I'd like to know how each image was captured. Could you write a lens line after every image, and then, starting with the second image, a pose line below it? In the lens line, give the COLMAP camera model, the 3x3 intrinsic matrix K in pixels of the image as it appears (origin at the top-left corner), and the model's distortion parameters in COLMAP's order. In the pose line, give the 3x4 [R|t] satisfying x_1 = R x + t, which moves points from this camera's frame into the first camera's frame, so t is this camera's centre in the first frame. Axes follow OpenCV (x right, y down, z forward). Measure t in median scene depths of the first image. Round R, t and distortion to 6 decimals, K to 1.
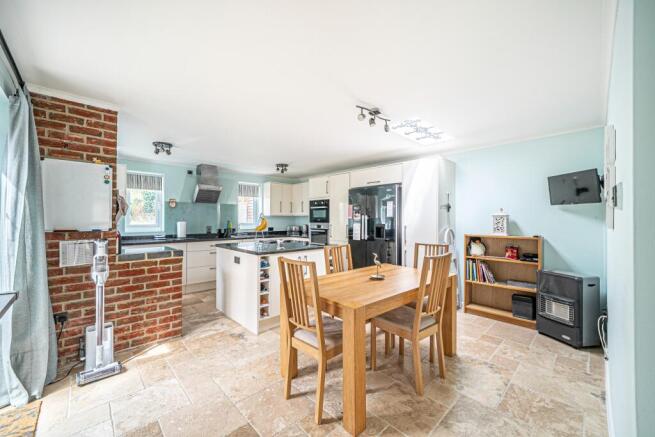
lens RADIAL K [[254.2, 0, 322.5], [0, 254.2, 217.9], [0, 0, 1]] dist [0.000864, 0.000064]
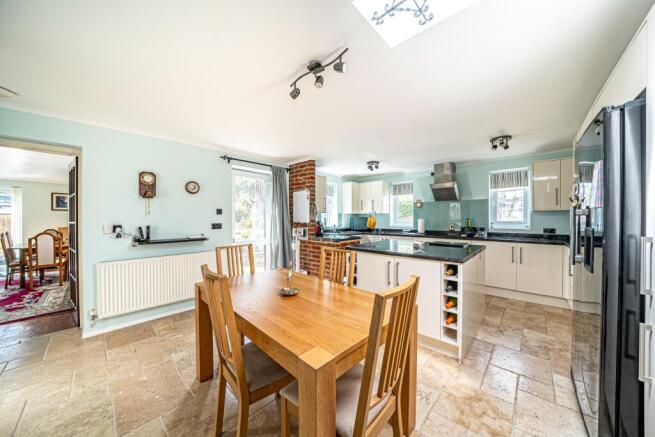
lens RADIAL K [[224.4, 0, 330.0], [0, 224.4, 218.6], [0, 0, 1]] dist [-0.010954, 0.000117]
pose [[0.078842, 0.004456, -0.996877, 0.429792], [0.010578, 0.999930, 0.005307, 0.003688], [0.996831, -0.010963, 0.078789, 0.507994]]
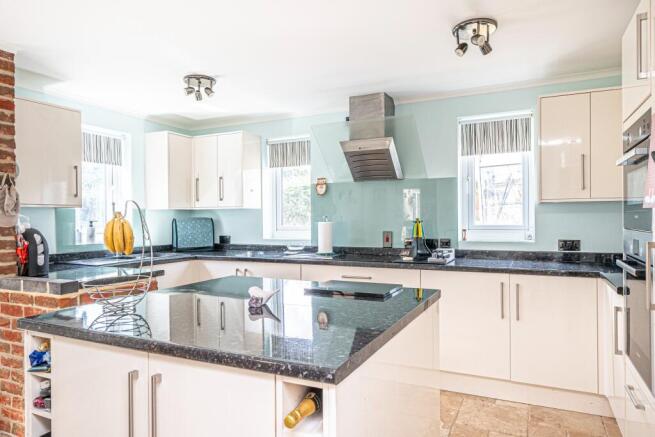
lens RADIAL K [[432.8, 0, 326.7], [0, 432.8, 220.3], [0, 0, 1]] dist [0.032903, 0.001619]
pose [[0.360206, 0.003044, -0.932868, 0.250871], [0.015745, 0.999832, 0.009342, 0.004256], [0.932740, -0.018053, 0.360097, 0.695363]]
